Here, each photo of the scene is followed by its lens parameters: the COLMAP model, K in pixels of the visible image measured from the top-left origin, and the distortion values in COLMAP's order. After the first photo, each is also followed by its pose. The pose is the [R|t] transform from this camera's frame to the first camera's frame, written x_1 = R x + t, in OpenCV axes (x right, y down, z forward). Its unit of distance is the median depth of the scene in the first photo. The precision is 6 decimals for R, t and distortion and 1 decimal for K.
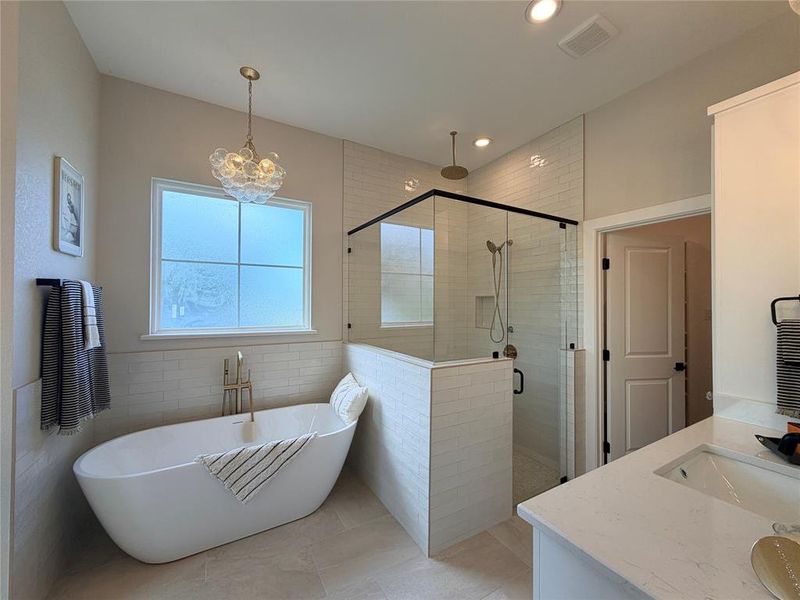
lens RADIAL K [[318.9, 0, 398.3], [0, 318.9, 299.7], [0, 0, 1]] dist [0.000445, 0.000421]
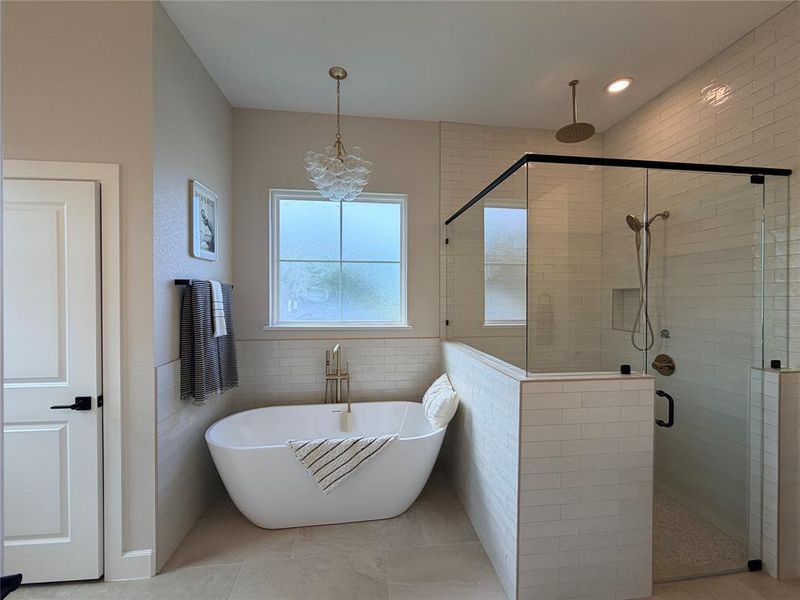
lens RADIAL K [[318.9, 0, 398.3], [0, 318.9, 299.7], [0, 0, 1]] dist [0.000445, 0.000421]
pose [[0.920471, 0.000697, -0.390809, 0.097646], [0.006196, 0.999847, 0.016376, -0.001250], [0.390761, -0.017495, 0.920326, 0.110634]]
